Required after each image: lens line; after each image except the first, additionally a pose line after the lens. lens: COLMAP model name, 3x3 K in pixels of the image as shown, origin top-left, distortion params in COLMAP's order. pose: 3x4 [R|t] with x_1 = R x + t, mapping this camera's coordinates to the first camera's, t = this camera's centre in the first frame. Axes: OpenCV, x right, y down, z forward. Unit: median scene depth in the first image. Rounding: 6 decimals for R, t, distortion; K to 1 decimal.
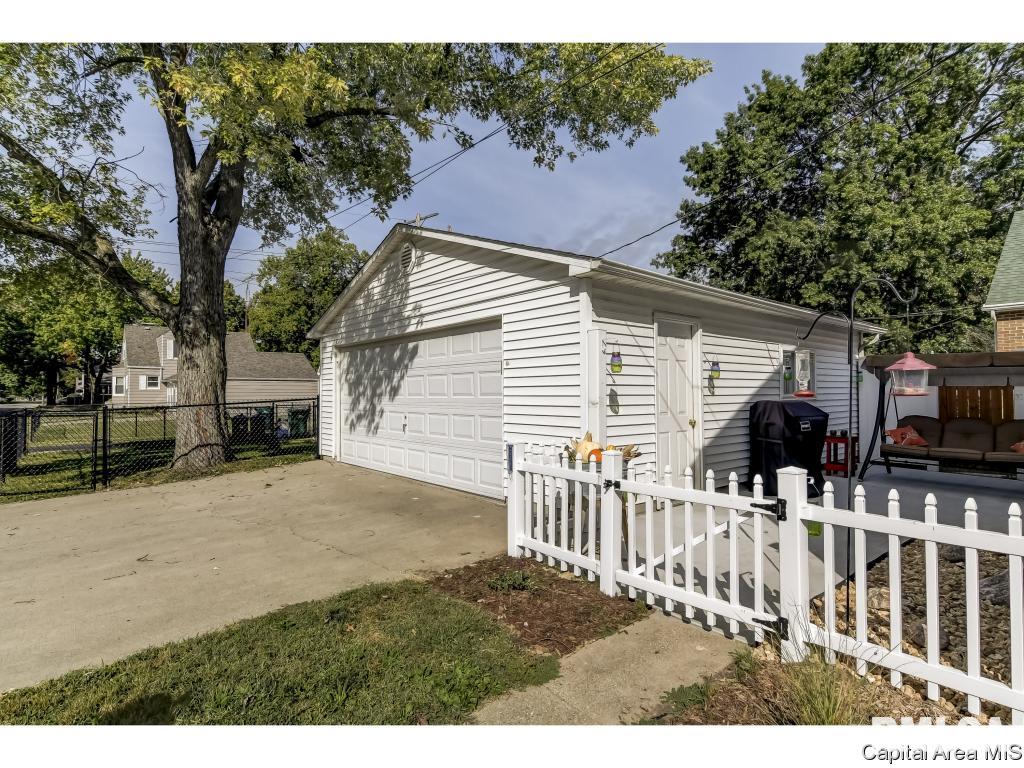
lens RADIAL K [[494.8, 0, 511.2], [0, 494.8, 389.9], [0, 0, 1]] dist [-0.033402, 0.000988]
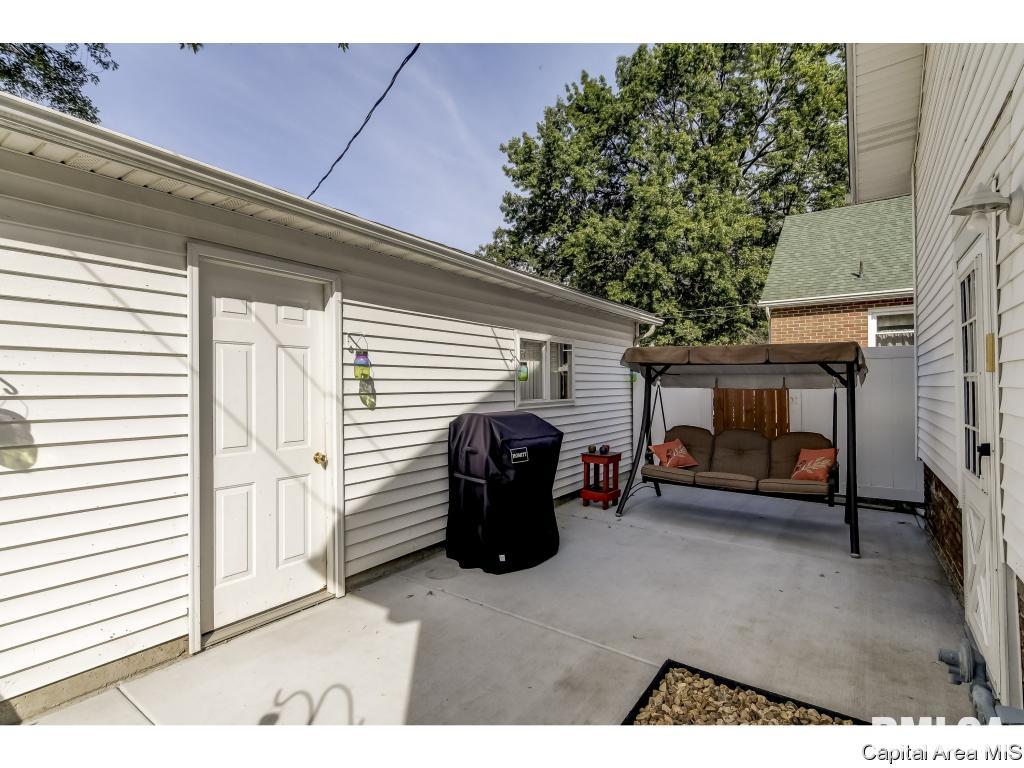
lens RADIAL K [[498.7, 0, 511.2], [0, 498.7, 379.4], [0, 0, 1]] dist [0.002375, -0.000318]
pose [[0.950390, 0.003823, 0.311038, 0.094666], [-0.000387, 0.999938, -0.011108, -0.004039], [-0.311061, 0.010437, 0.950333, 0.094680]]
